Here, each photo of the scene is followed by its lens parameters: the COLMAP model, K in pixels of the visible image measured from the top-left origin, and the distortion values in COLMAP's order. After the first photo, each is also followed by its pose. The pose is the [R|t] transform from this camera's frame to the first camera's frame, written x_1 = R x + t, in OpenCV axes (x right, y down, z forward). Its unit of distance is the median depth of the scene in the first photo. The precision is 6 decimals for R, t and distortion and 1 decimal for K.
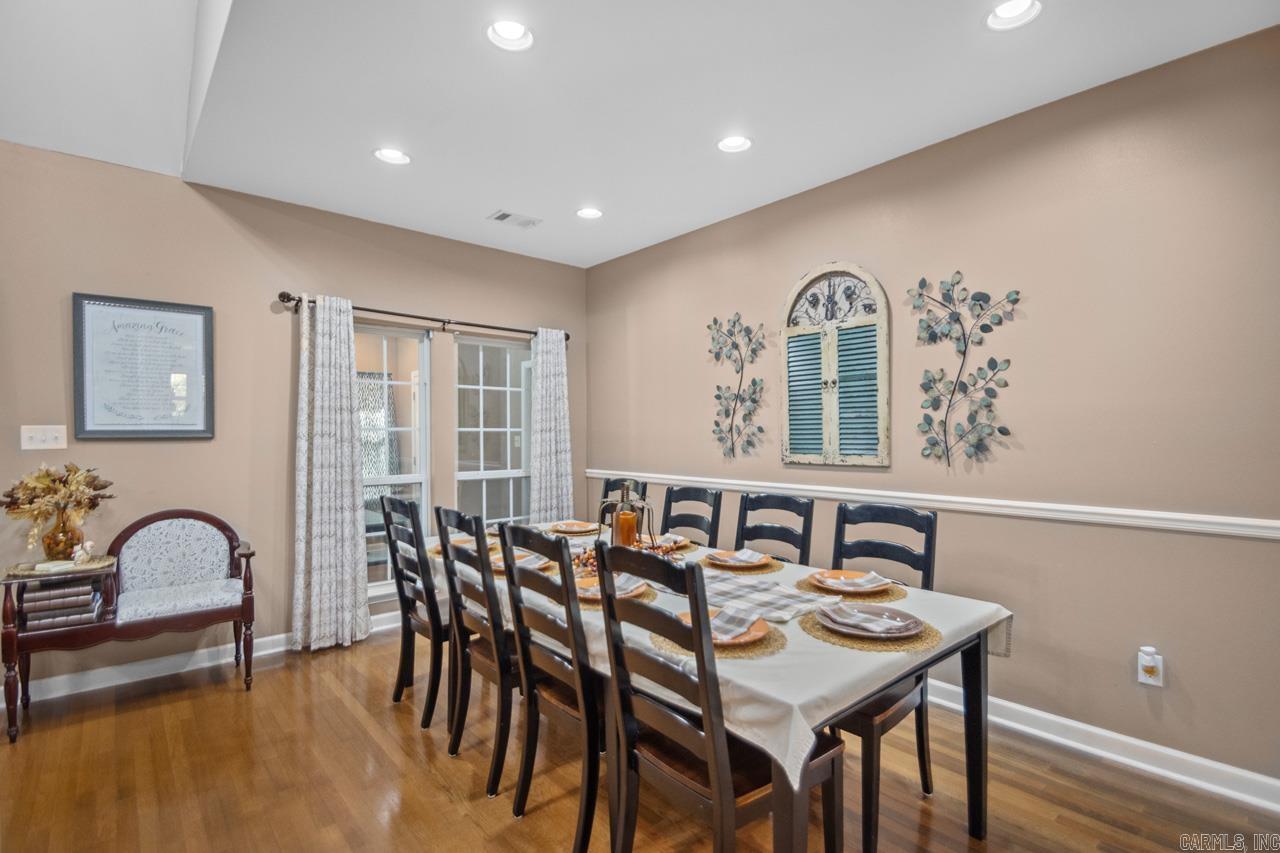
lens RADIAL K [[601.2, 0, 643.3], [0, 601.2, 430.5], [0, 0, 1]] dist [-0.000714, -0.007082]
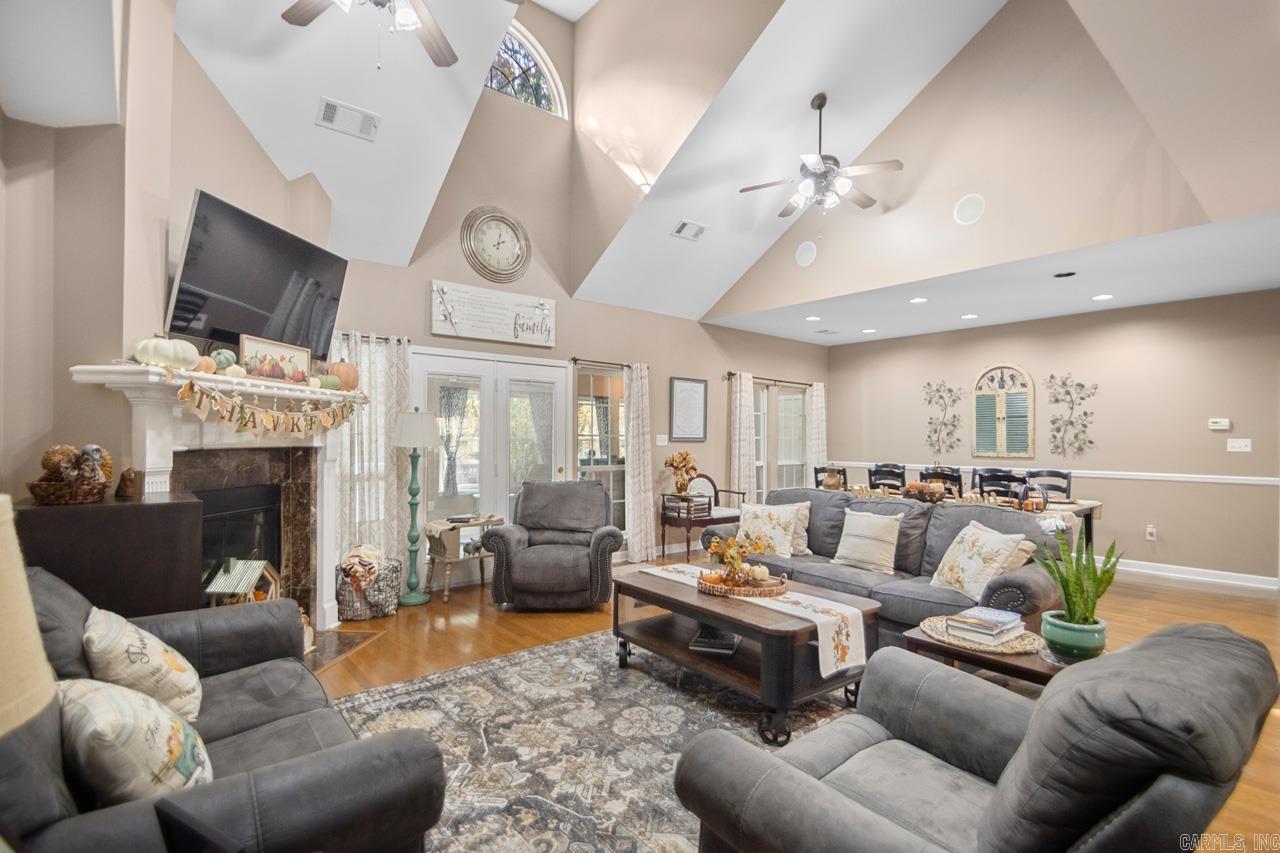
lens RADIAL K [[601.2, 0, 638.6], [0, 601.2, 435.6], [0, 0, 1]] dist [-0.000714, -0.007082]
pose [[0.999740, 0.010757, -0.020114, -0.991495], [-0.010829, 0.999935, -0.003475, 0.002319], [0.020075, 0.003692, 0.999792, -1.226623]]
